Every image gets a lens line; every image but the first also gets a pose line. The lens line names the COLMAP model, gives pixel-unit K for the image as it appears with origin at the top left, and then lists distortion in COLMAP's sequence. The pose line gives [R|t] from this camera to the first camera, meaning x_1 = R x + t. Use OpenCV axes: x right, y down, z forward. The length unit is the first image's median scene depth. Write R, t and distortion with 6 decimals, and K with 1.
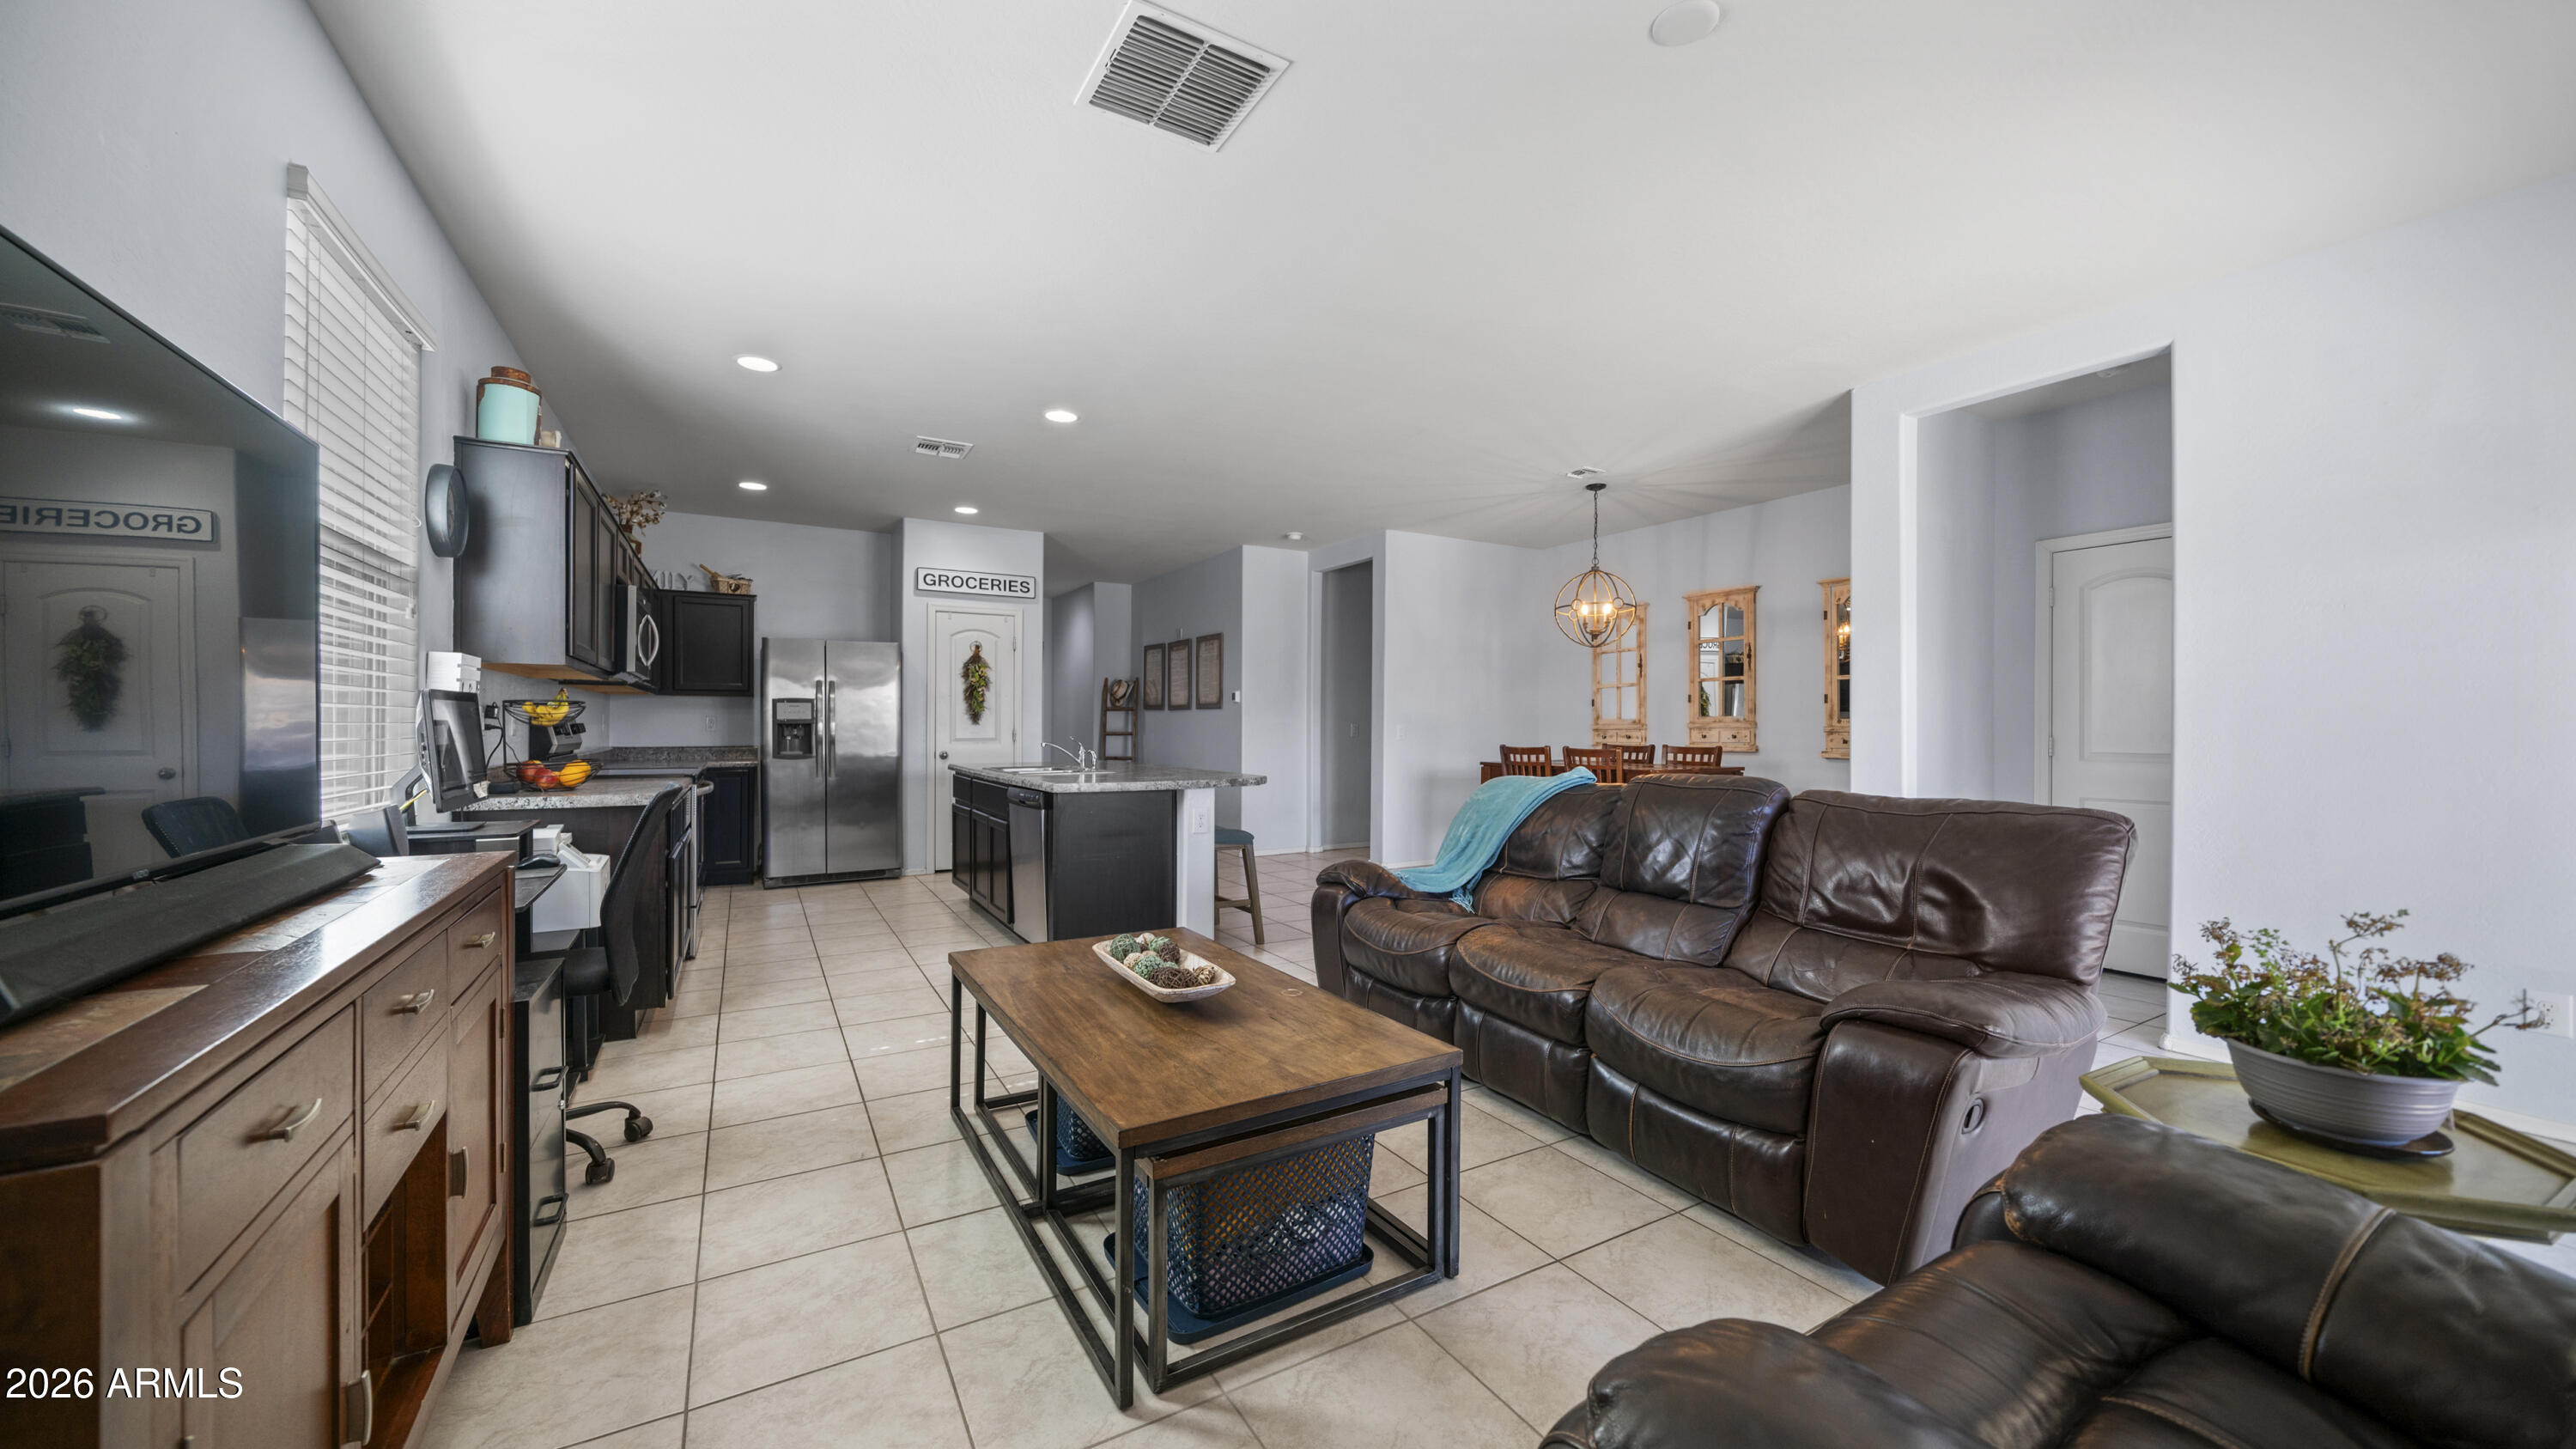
lens RADIAL K [[914.5, 0, 1273.1], [0, 914.5, 730.8], [0, 0, 1]] dist [-0.010616, 0.000977]
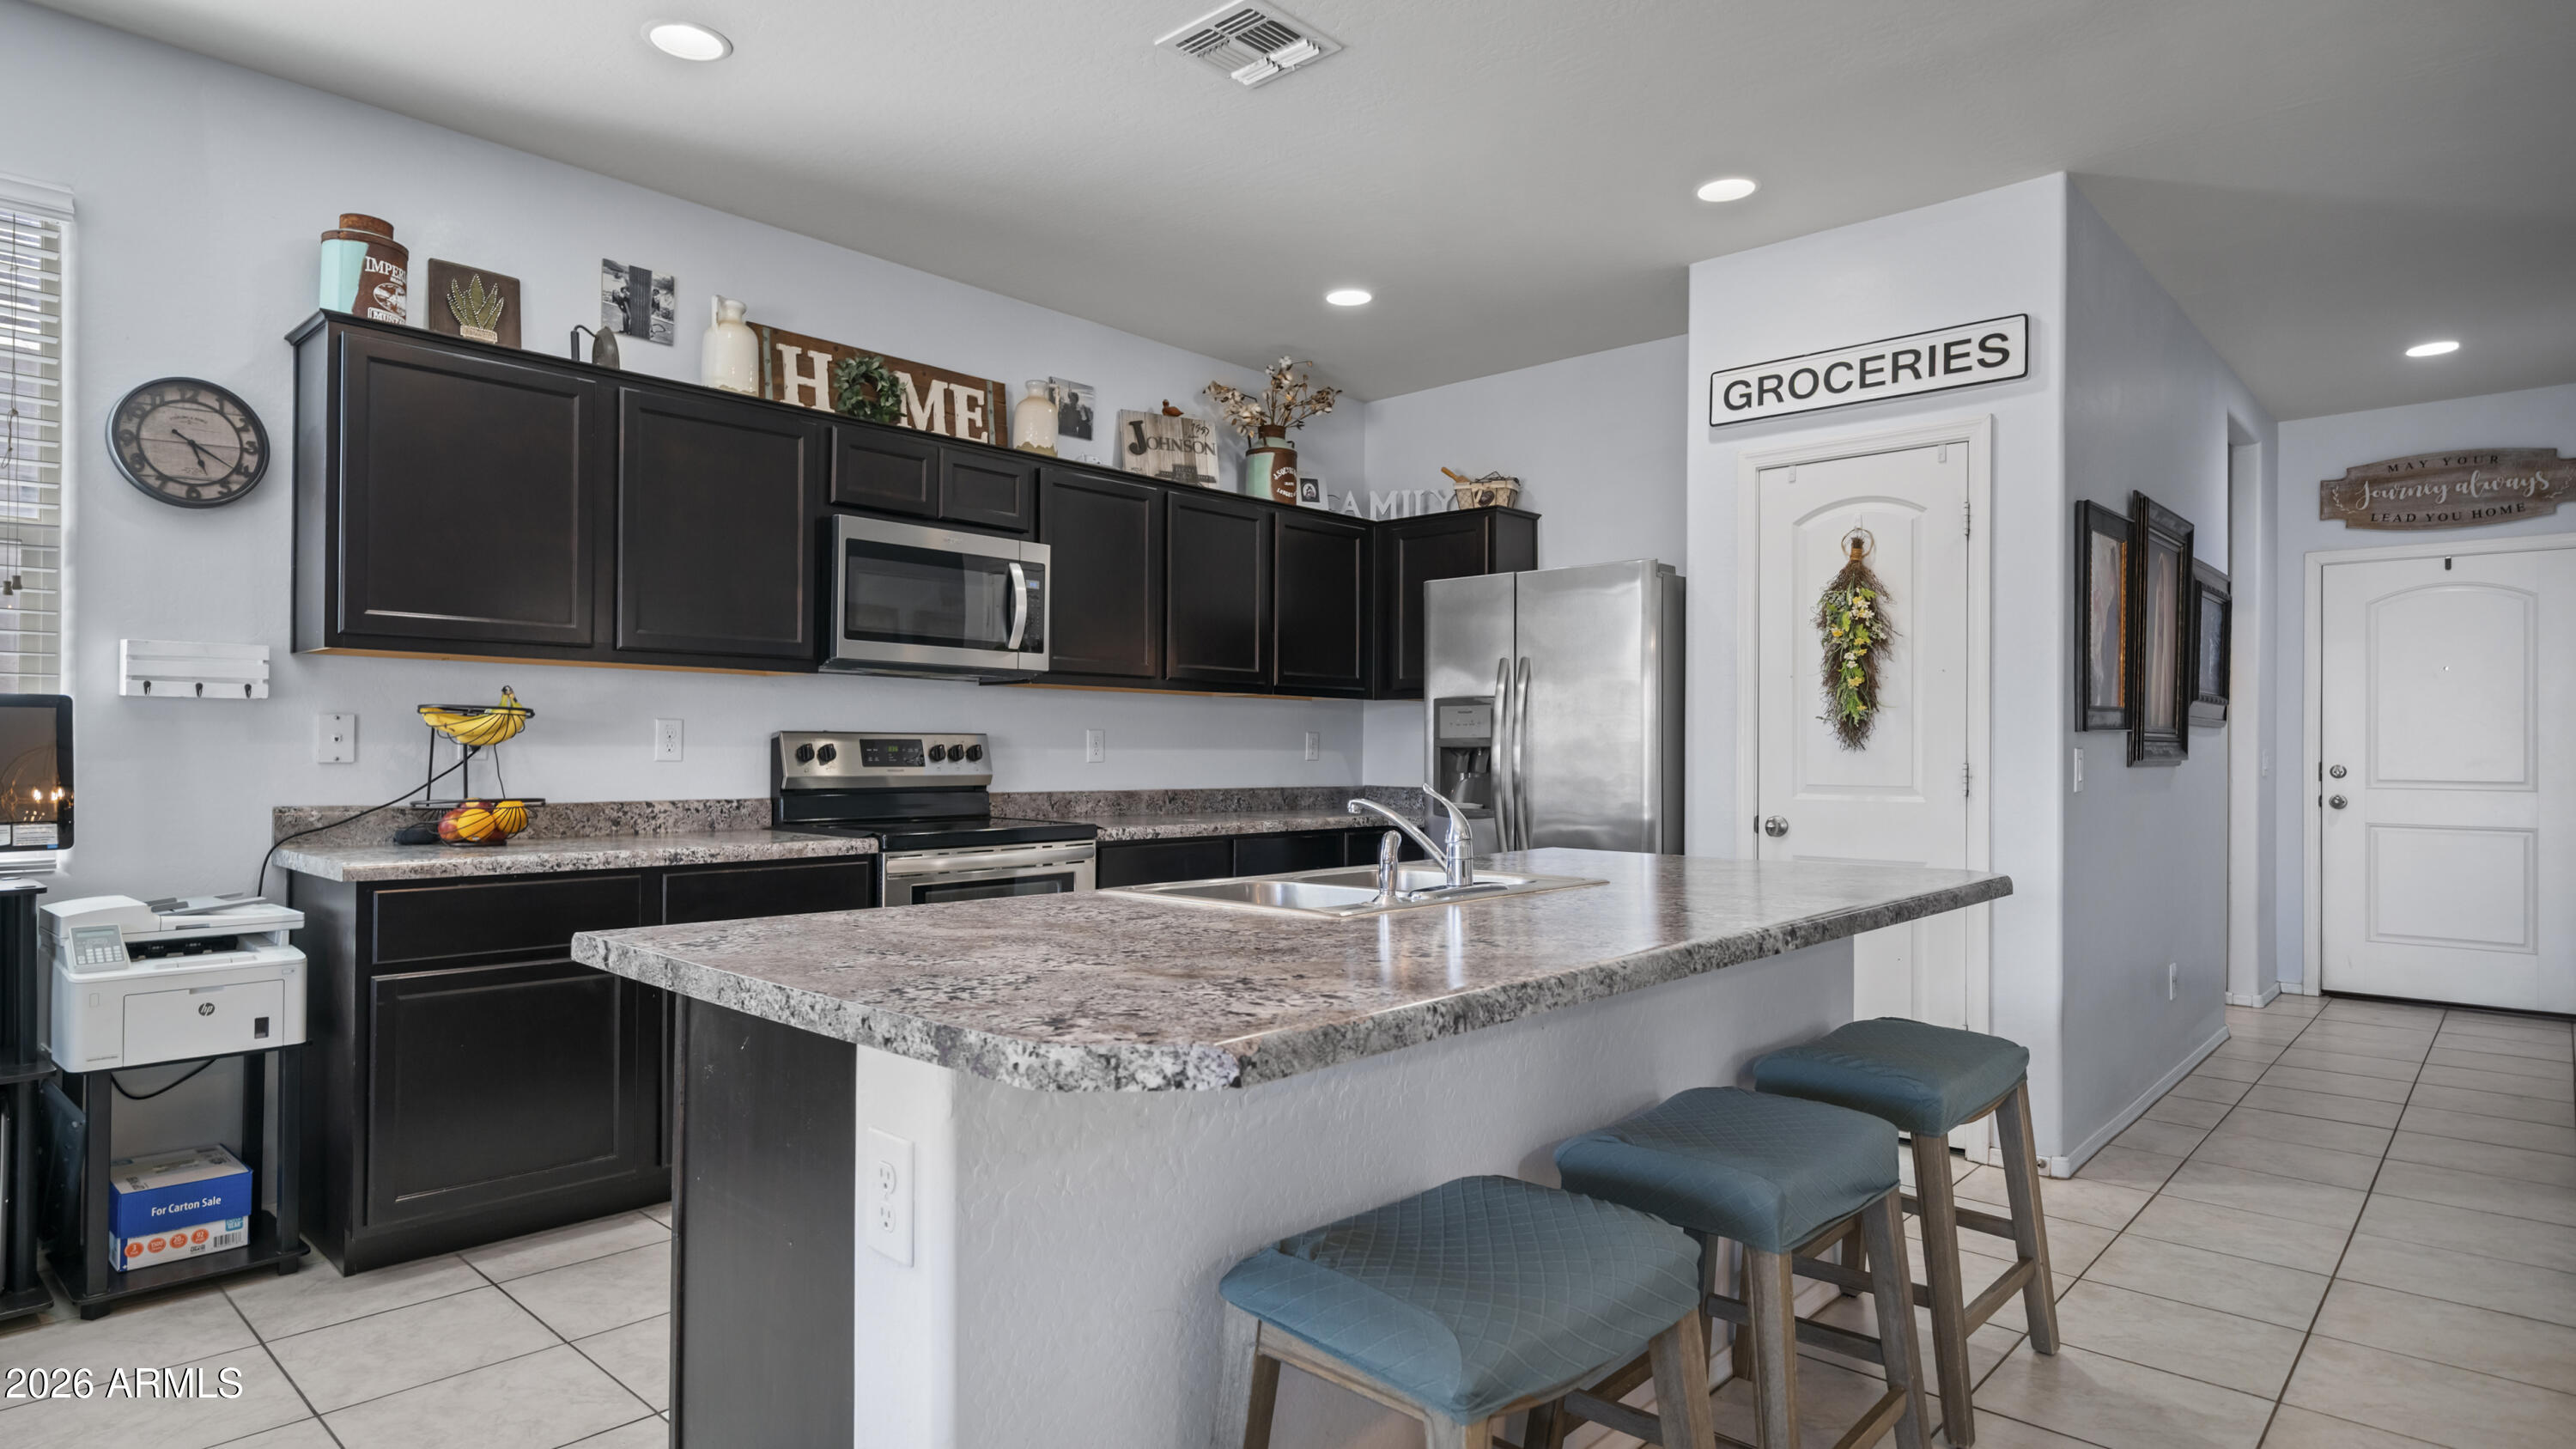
lens RADIAL K [[1392.8, 0, 1272.4], [0, 1392.8, 745.0], [0, 0, 1]] dist [0.001662, -0.000611]
pose [[0.289938, -0.004685, -0.957034, 0.171788], [-0.009695, 0.999922, -0.007832, -0.002299], [0.956996, 0.011549, 0.289870, 0.669105]]
